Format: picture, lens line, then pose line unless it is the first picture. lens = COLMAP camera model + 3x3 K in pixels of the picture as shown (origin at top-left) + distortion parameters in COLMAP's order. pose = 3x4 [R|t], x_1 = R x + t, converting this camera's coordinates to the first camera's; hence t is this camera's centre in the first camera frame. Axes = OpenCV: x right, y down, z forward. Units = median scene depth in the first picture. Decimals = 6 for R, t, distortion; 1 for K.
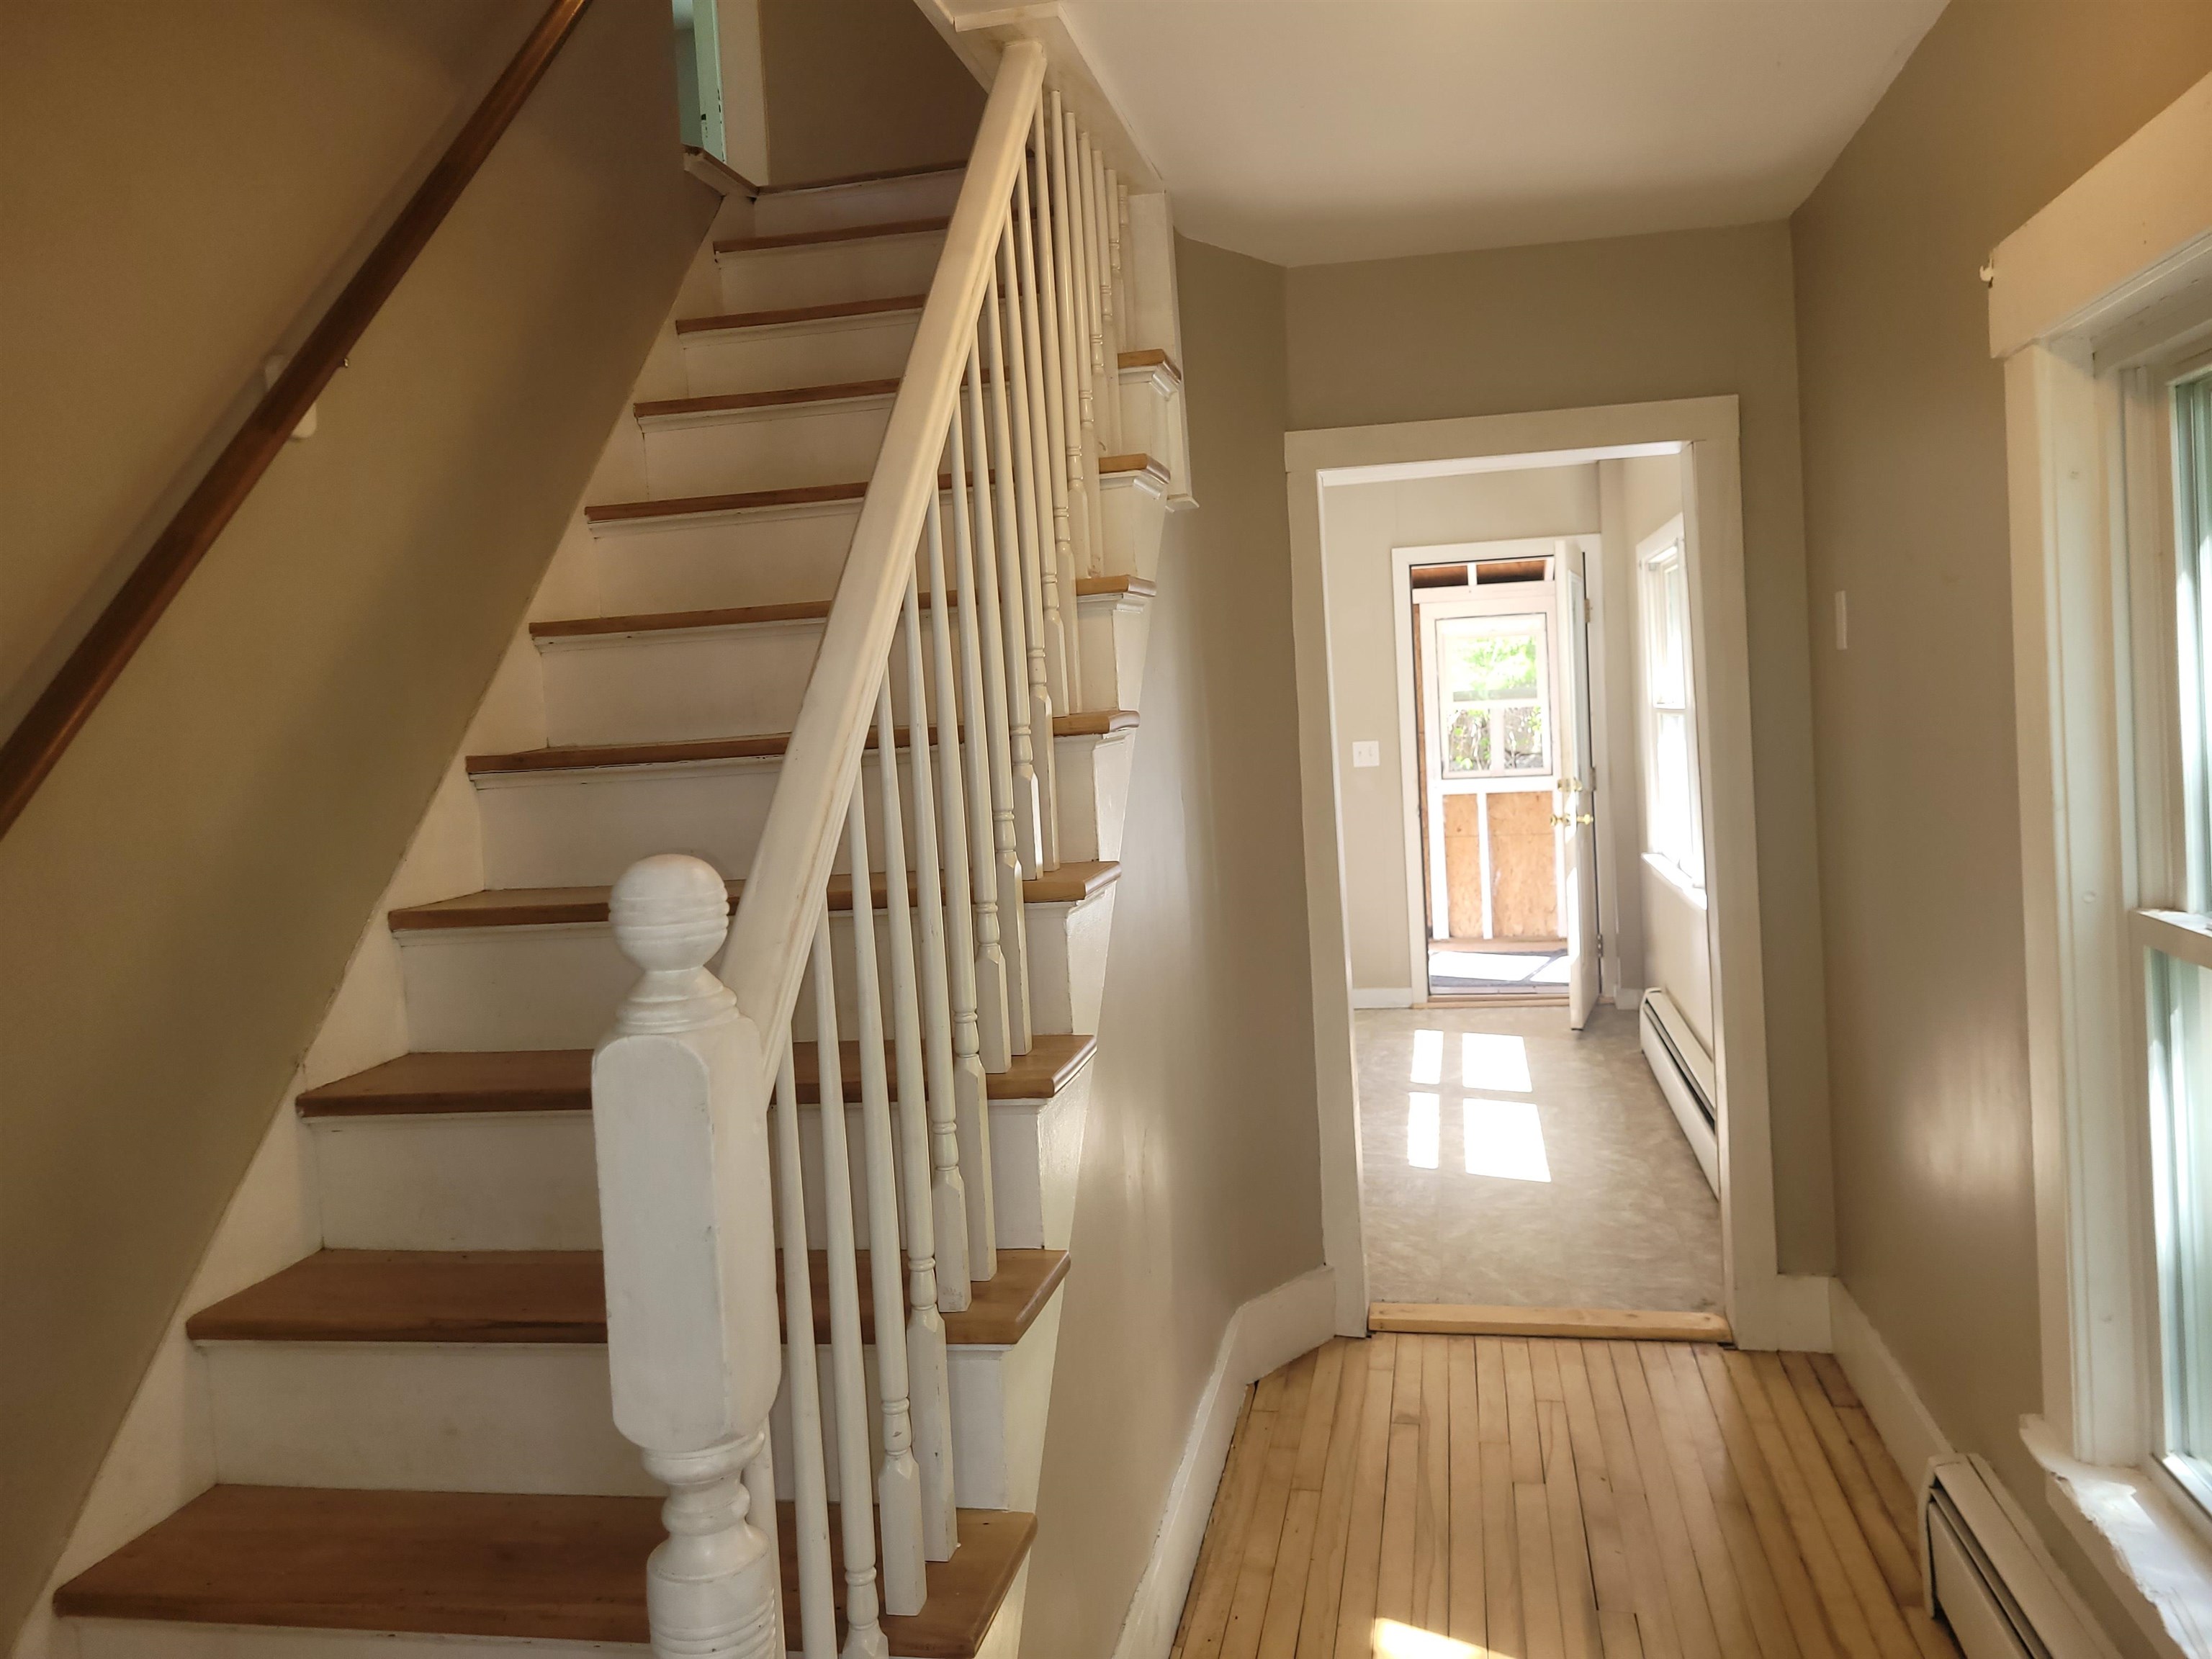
lens RADIAL K [[1664.3, 0, 1099.7], [0, 1664.3, 819.1], [0, 0, 1]] dist [-0.021558, -0.004569]
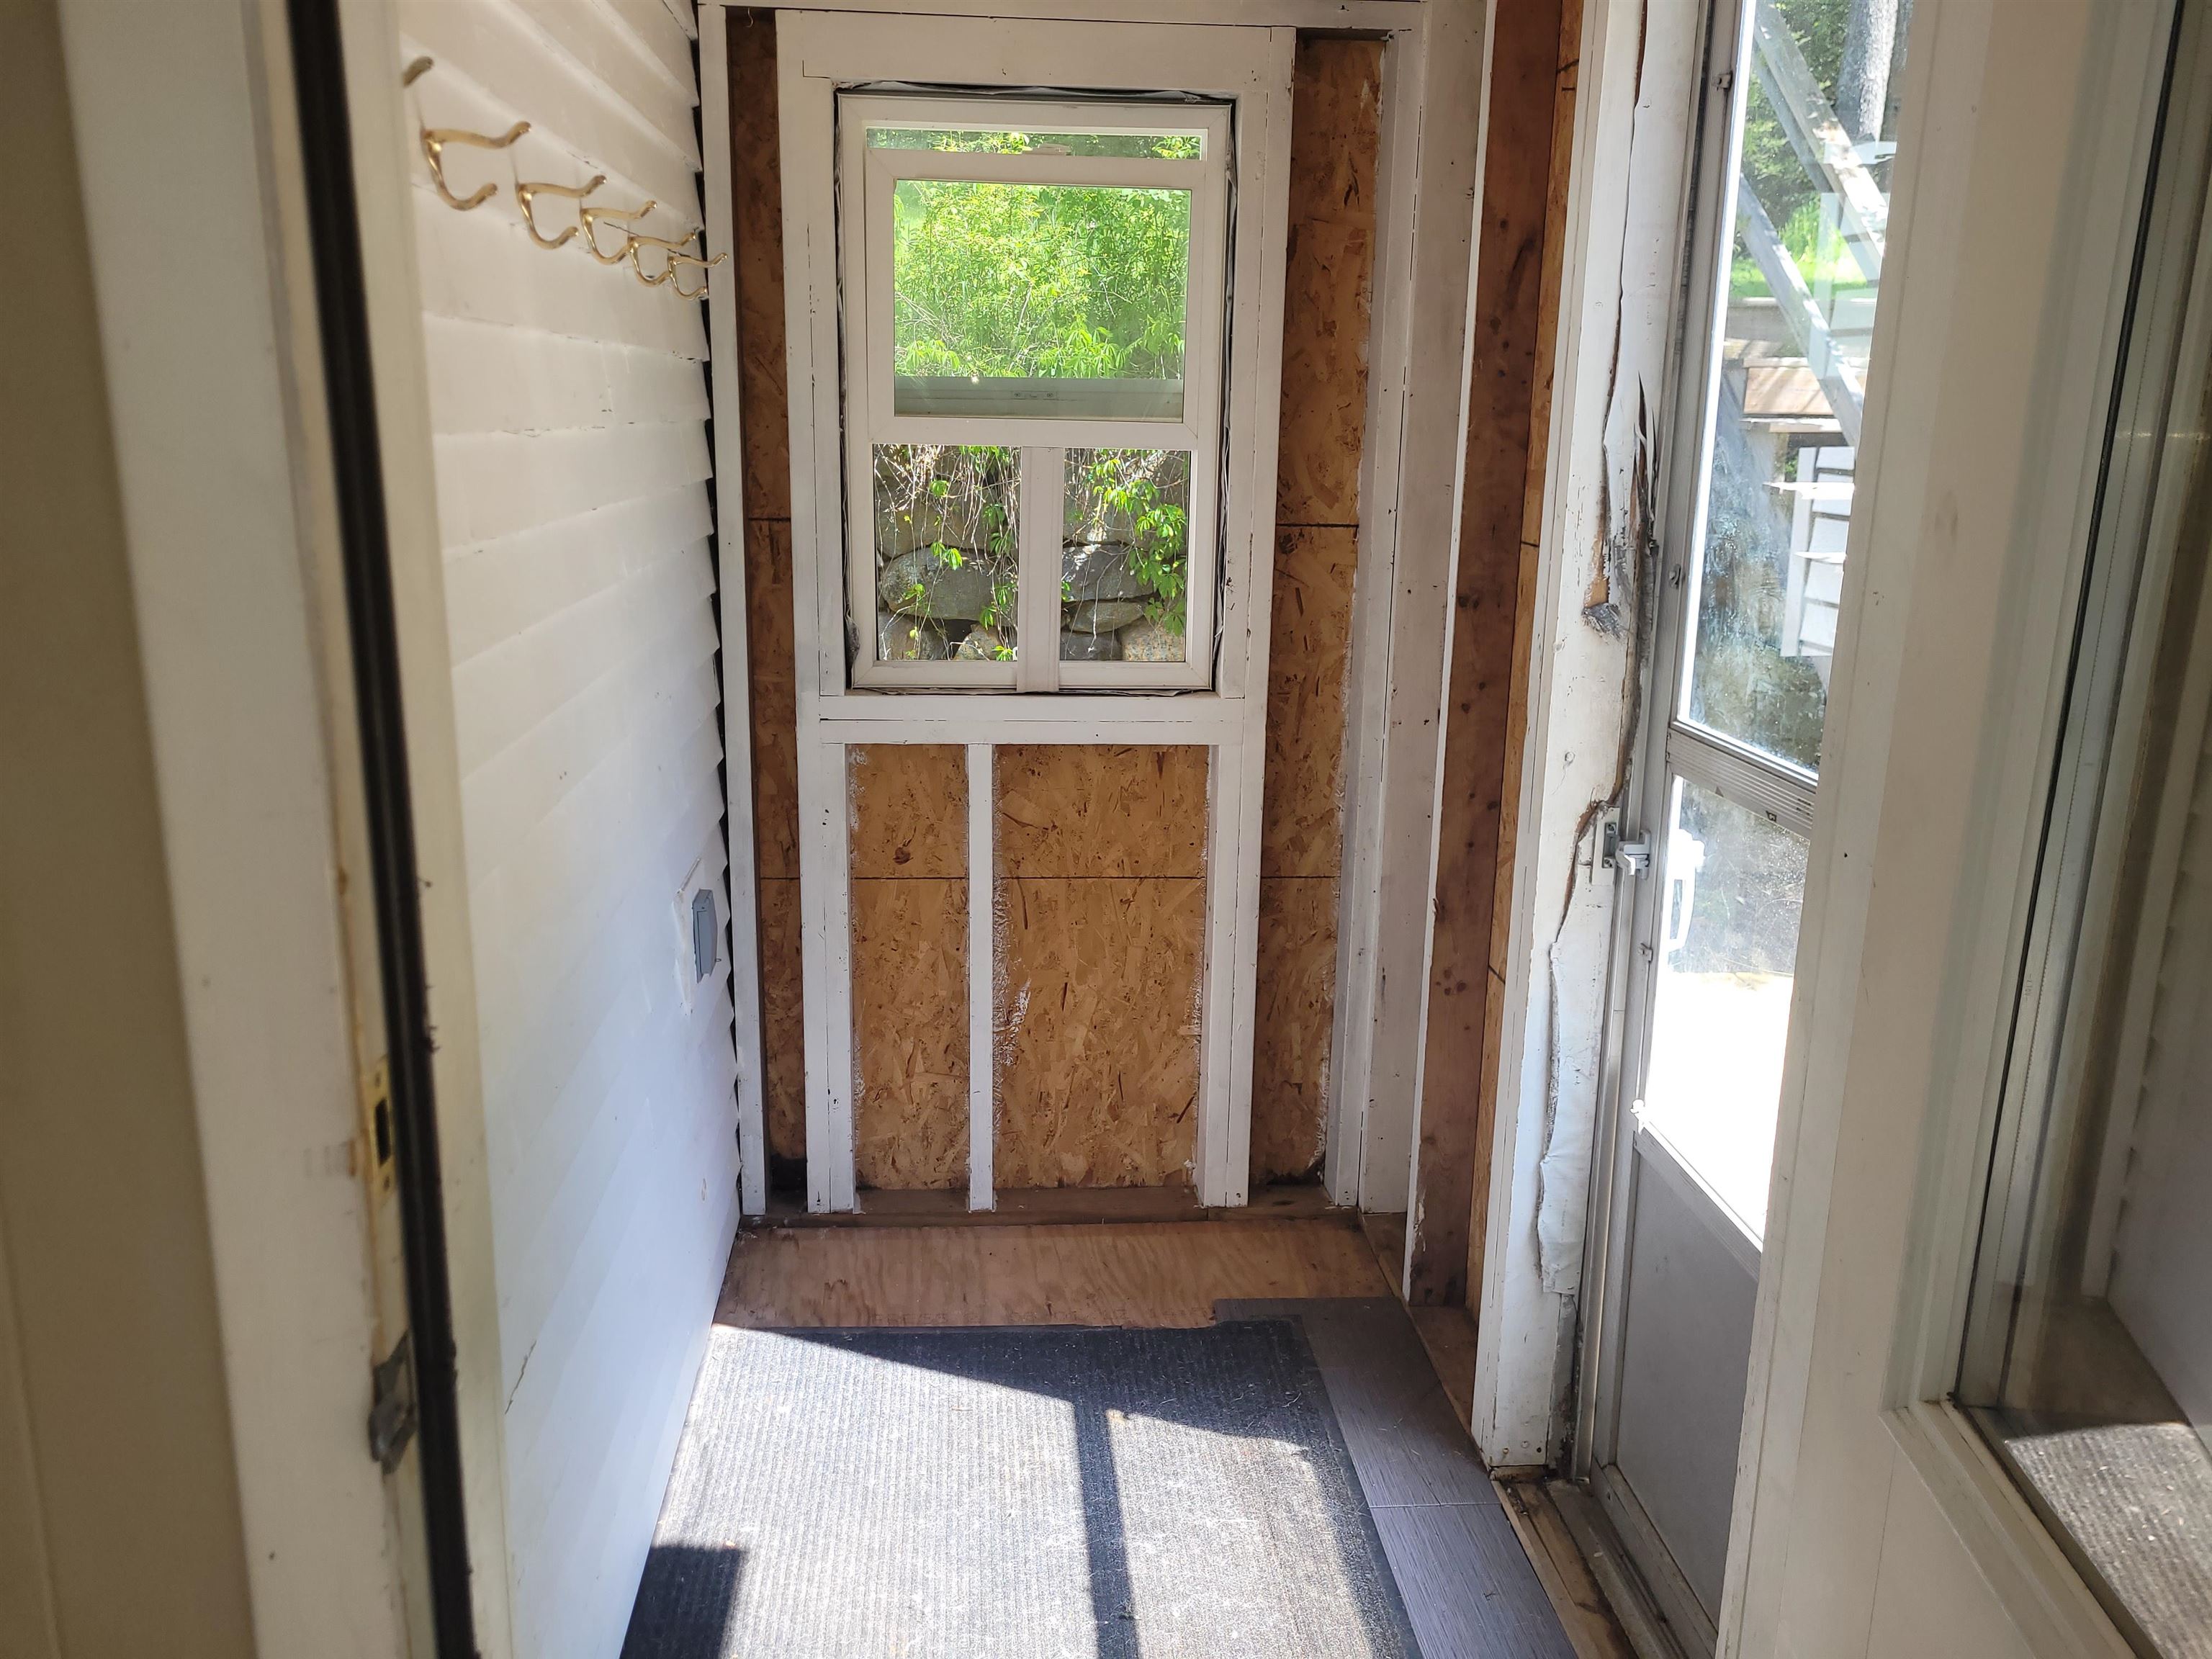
lens RADIAL K [[1664.3, 0, 1099.9], [0, 1664.3, 835.2], [0, 0, 1]] dist [-0.021558, -0.004569]
pose [[0.955193, 0.003496, 0.295964, 0.162309], [-0.055602, 0.984248, 0.167824, -0.049662], [-0.290715, -0.176760, 0.940341, 0.711568]]
